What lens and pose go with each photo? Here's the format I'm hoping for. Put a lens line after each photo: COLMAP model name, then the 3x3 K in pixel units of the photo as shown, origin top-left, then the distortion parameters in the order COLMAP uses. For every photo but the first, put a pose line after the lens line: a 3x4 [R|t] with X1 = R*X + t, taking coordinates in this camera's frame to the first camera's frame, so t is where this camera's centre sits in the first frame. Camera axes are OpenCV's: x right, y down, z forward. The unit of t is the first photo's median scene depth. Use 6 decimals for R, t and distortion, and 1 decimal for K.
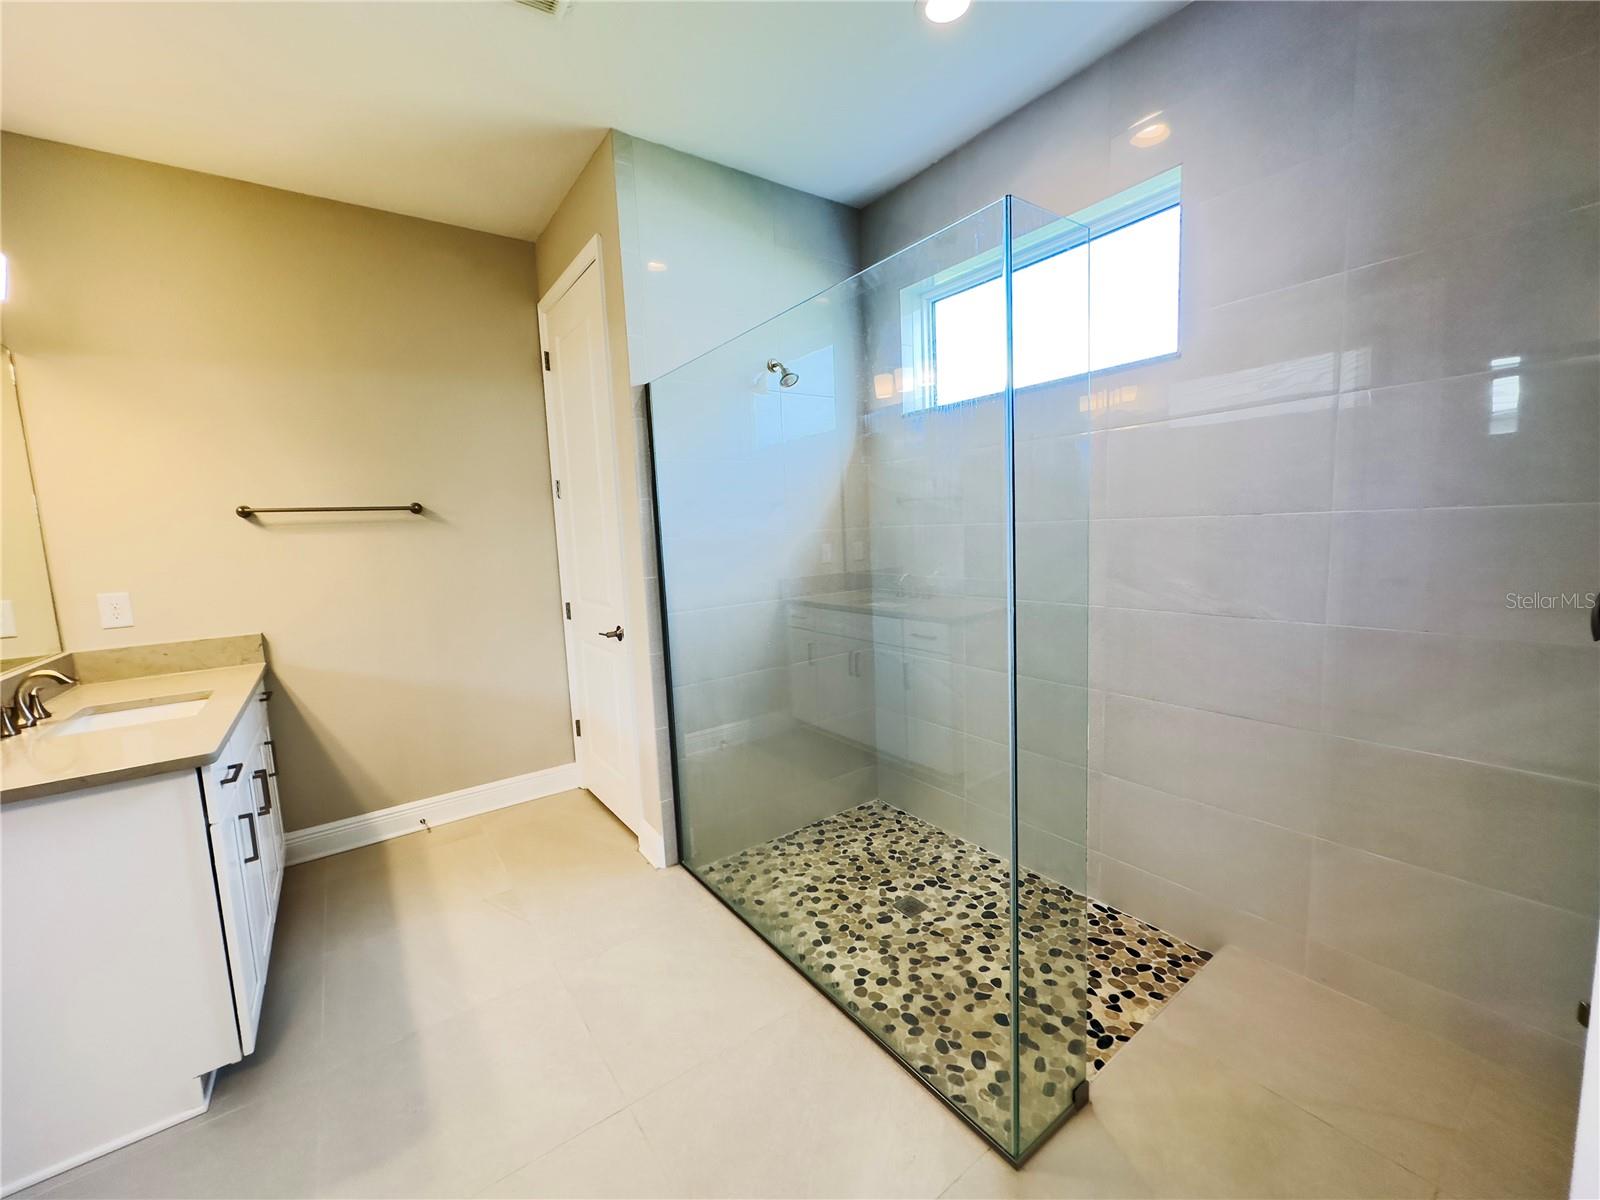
lens RADIAL K [[636.4, 0, 800.0], [0, 636.4, 600.0], [0, 0, 1]] dist [-0.003785, 0.000619]
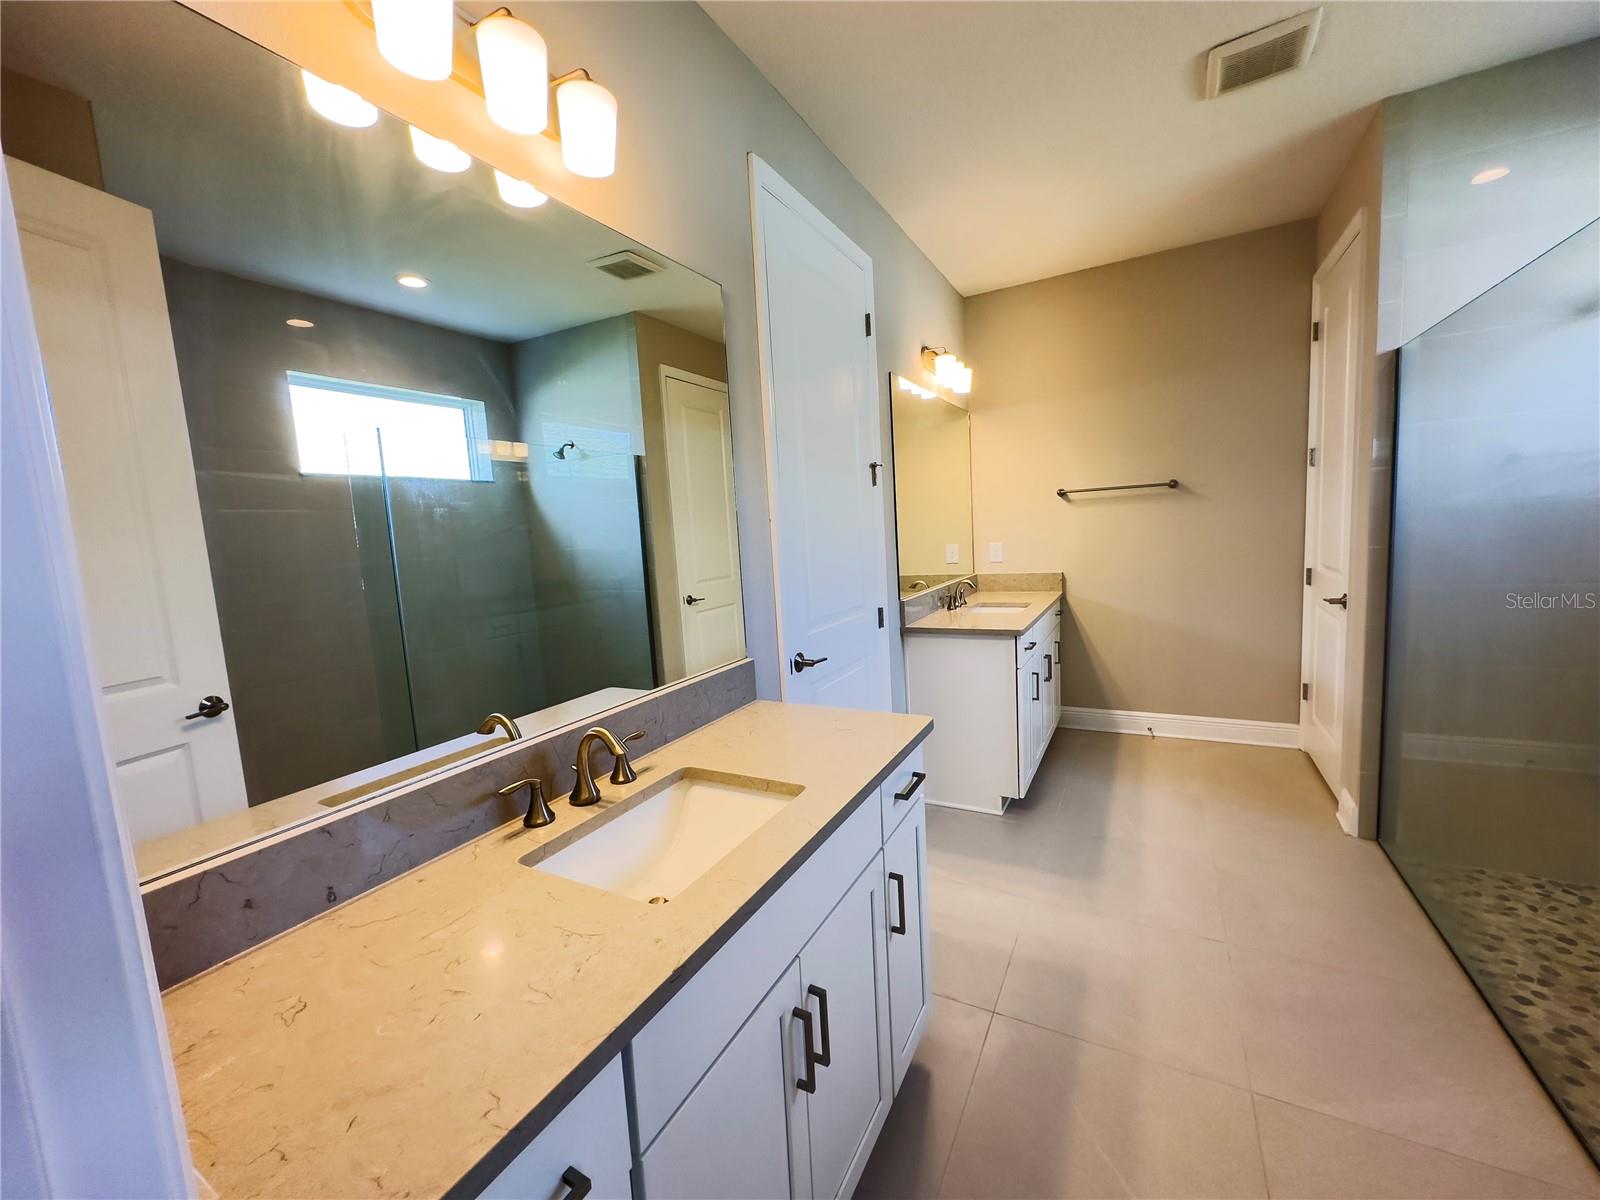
lens RADIAL K [[636.4, 0, 800.0], [0, 636.4, 600.0], [0, 0, 1]] dist [-0.003785, 0.000619]
pose [[0.421825, 0.118391, -0.898915, 0.284309], [-0.060116, 0.992909, 0.102560, -0.000976], [0.904682, 0.010777, 0.425951, -0.235691]]
